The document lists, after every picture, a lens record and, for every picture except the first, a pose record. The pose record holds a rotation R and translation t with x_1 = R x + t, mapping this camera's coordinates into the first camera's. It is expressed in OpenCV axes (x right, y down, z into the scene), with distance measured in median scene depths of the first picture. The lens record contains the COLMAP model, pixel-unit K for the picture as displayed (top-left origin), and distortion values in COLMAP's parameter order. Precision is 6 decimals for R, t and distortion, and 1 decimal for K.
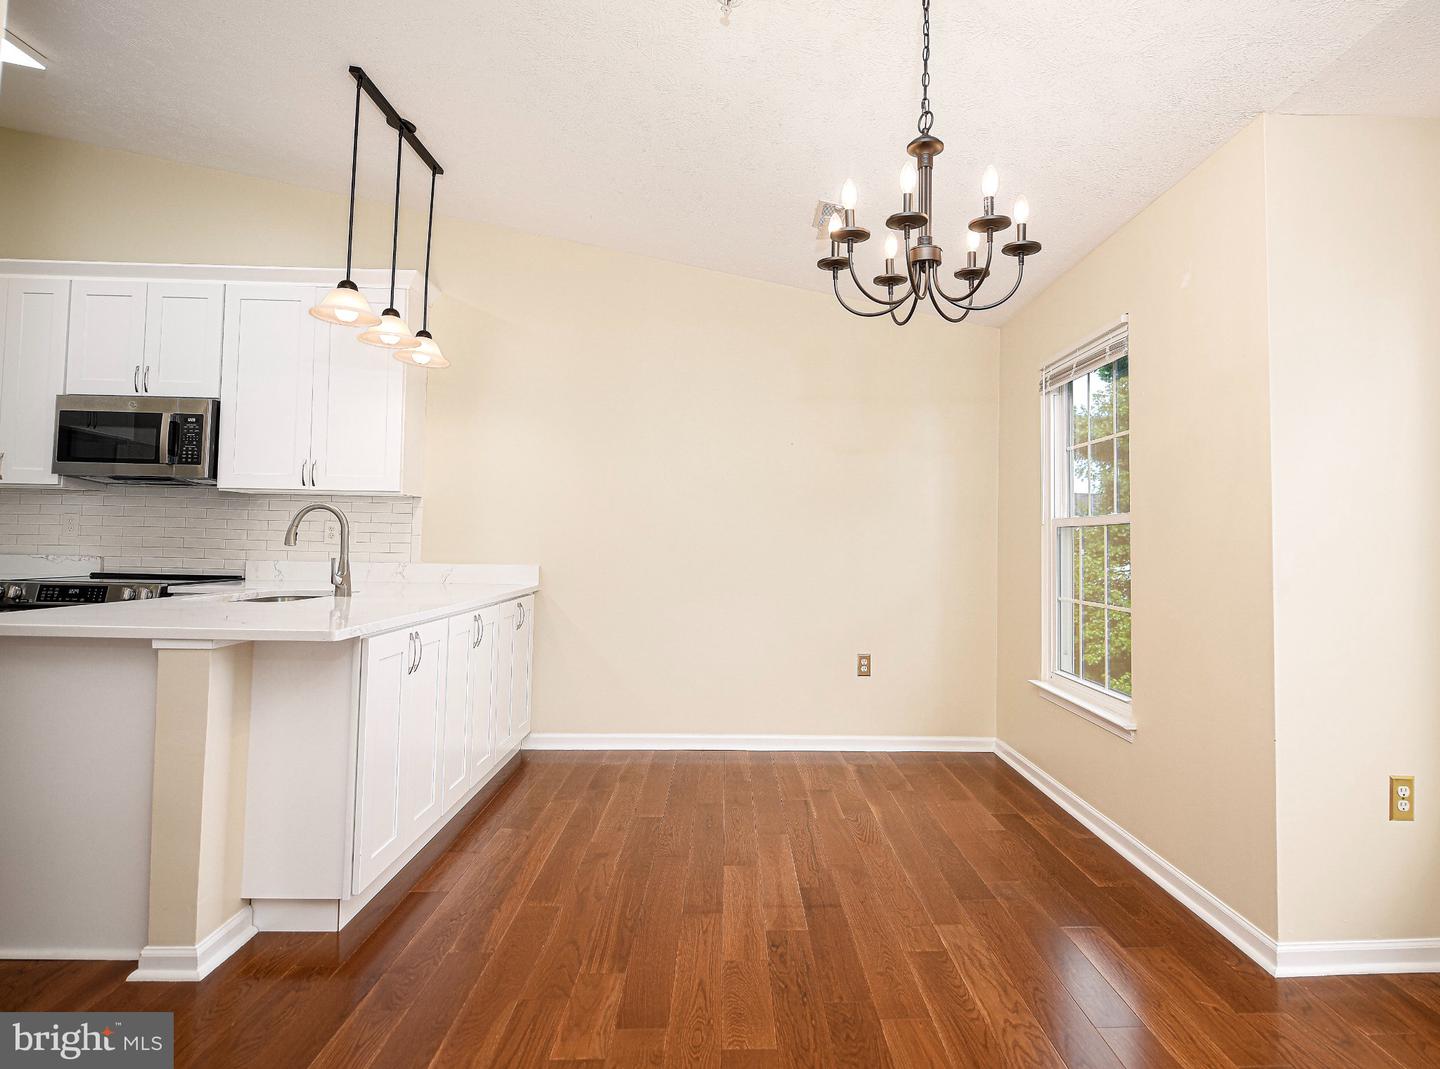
lens RADIAL K [[815.7, 0, 775.0], [0, 815.7, 510.8], [0, 0, 1]] dist [0.000394, -0.006009]
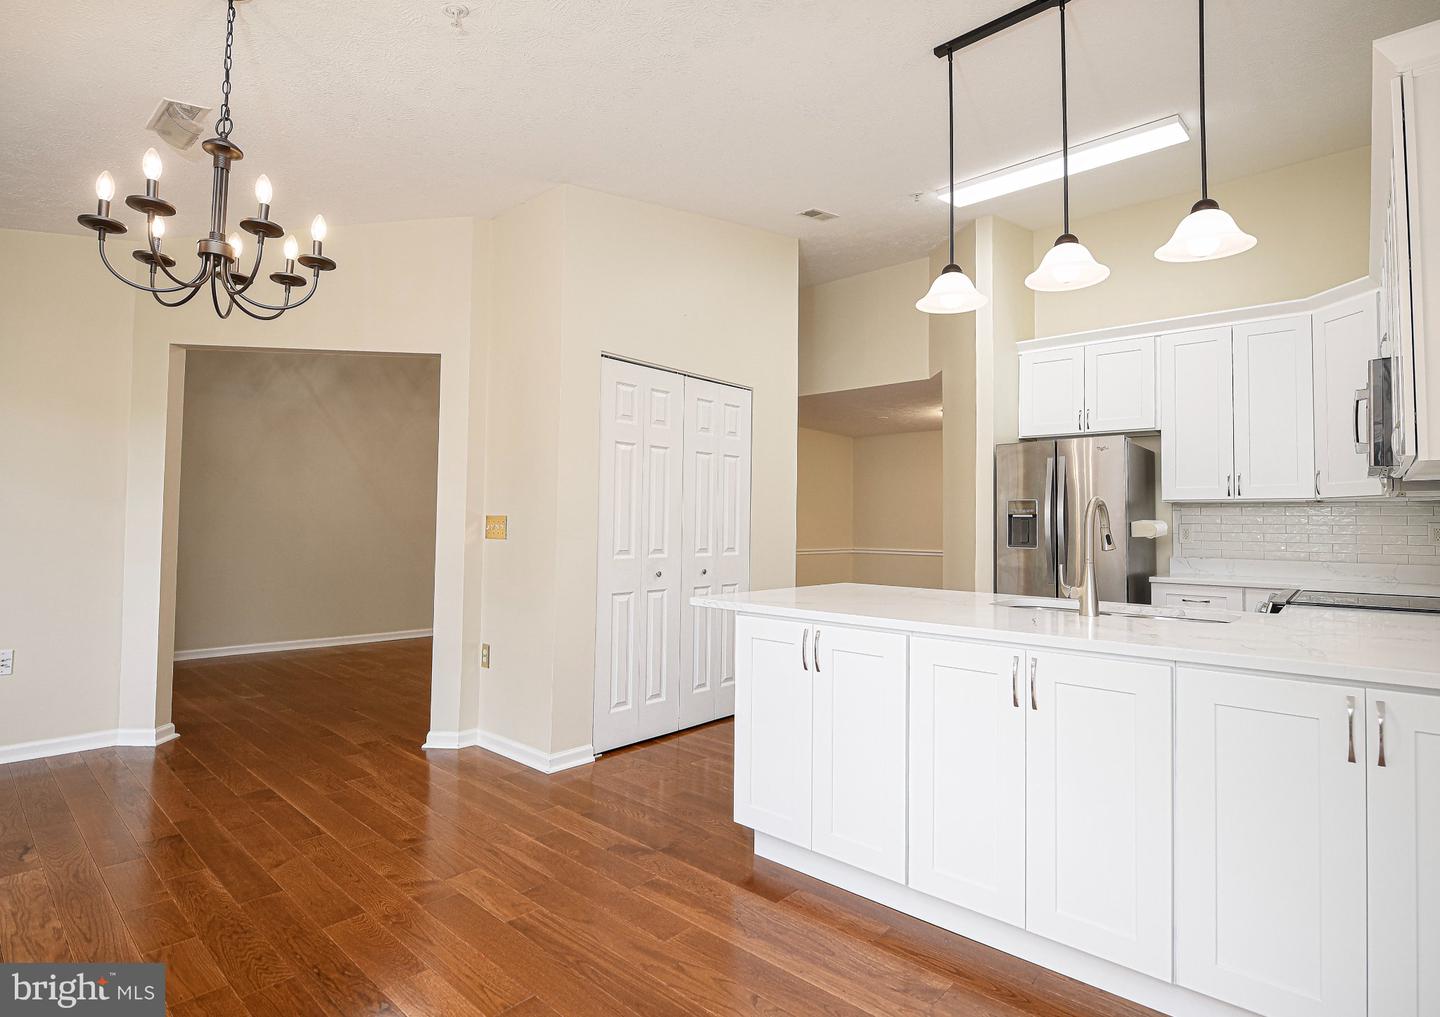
lens RADIAL K [[722.2, 0, 721.7], [0, 722.2, 499.4], [0, 0, 1]] dist [-0.016607, -0.000442]
pose [[-0.708550, -0.058244, -0.703253, 0.209196], [0.000112, 0.996579, -0.082650, 0.051220], [0.705661, -0.058640, -0.706119, 1.246532]]
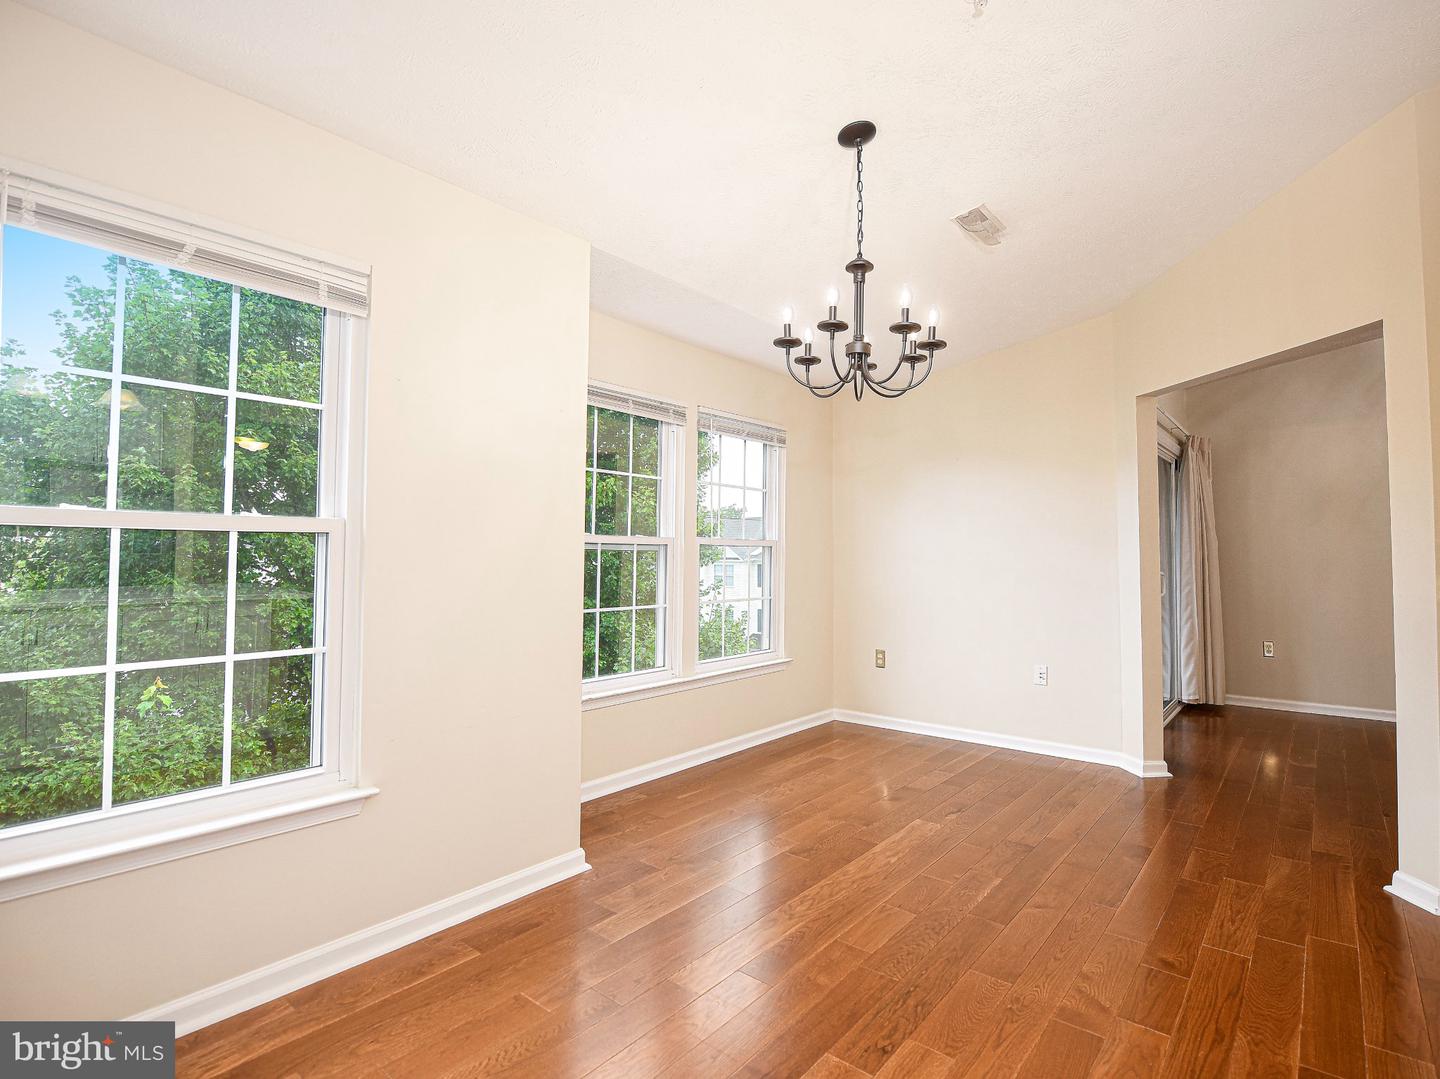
lens RADIAL K [[730.6, 0, 735.2], [0, 730.6, 522.8], [0, 0, 1]] dist [-0.009128, -0.002360]
pose [[-0.736075, 0.009194, 0.676838, -0.278317], [-0.045670, 0.996955, -0.063210, 0.031052], [-0.675358, -0.077438, -0.733413, 1.180756]]
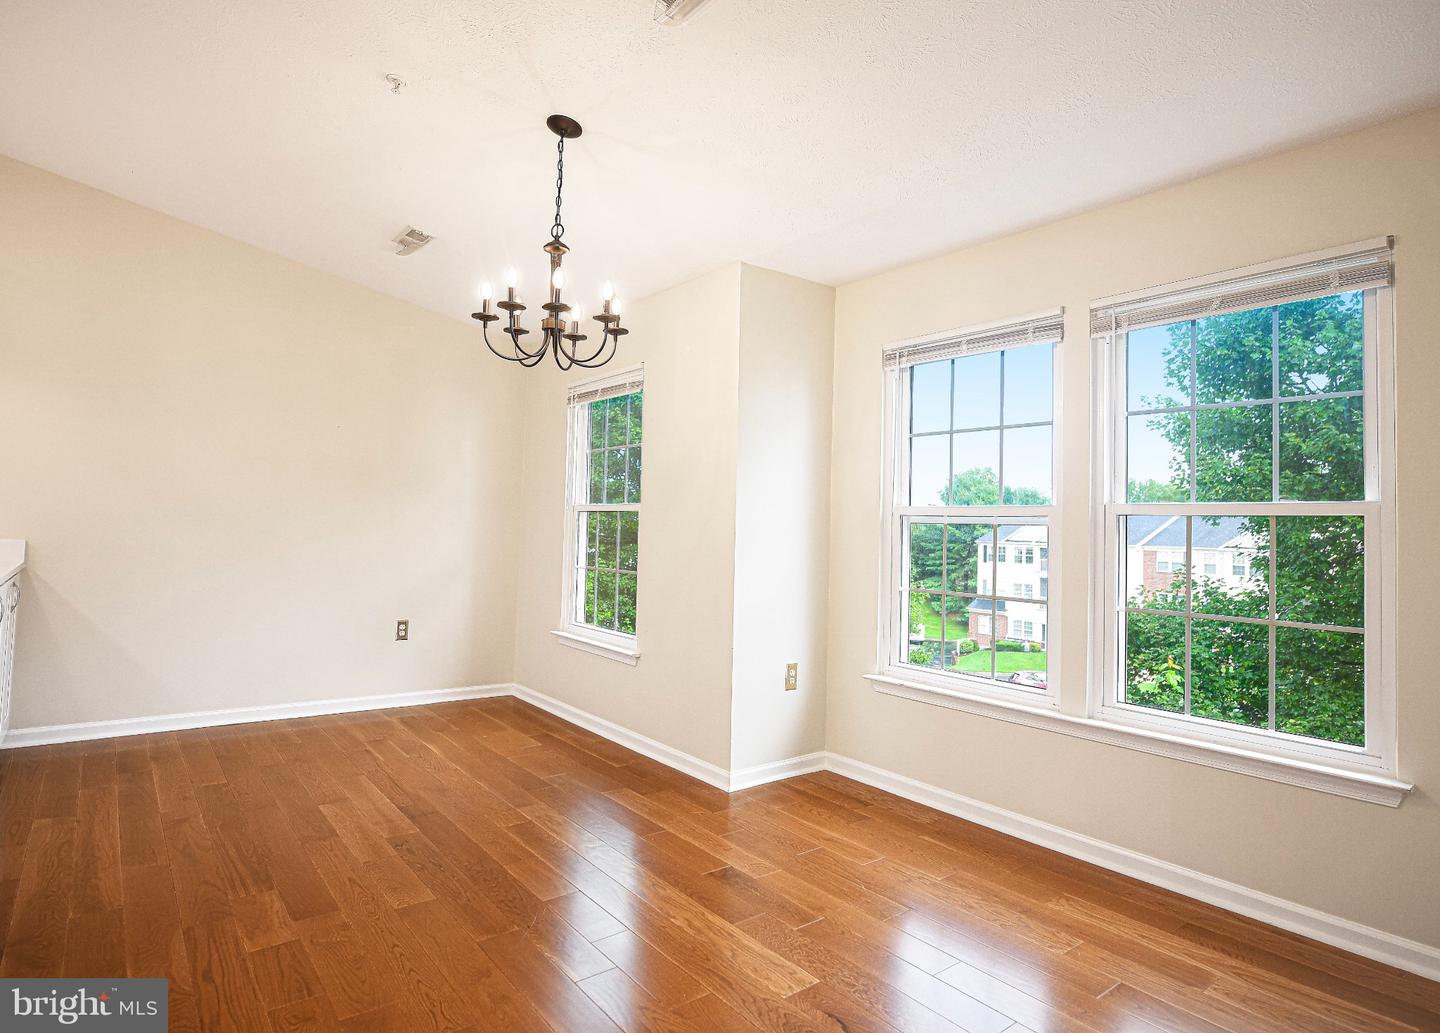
lens RADIAL K [[787.1, 0, 729.0], [0, 787.1, 494.3], [0, 0, 1]] dist [-0.004688, -0.001299]
pose [[0.816457, 0.033926, 0.576408, -0.207842], [-0.038617, 0.999246, -0.004114, -0.012684], [-0.576113, -0.018900, 0.817151, -0.183767]]
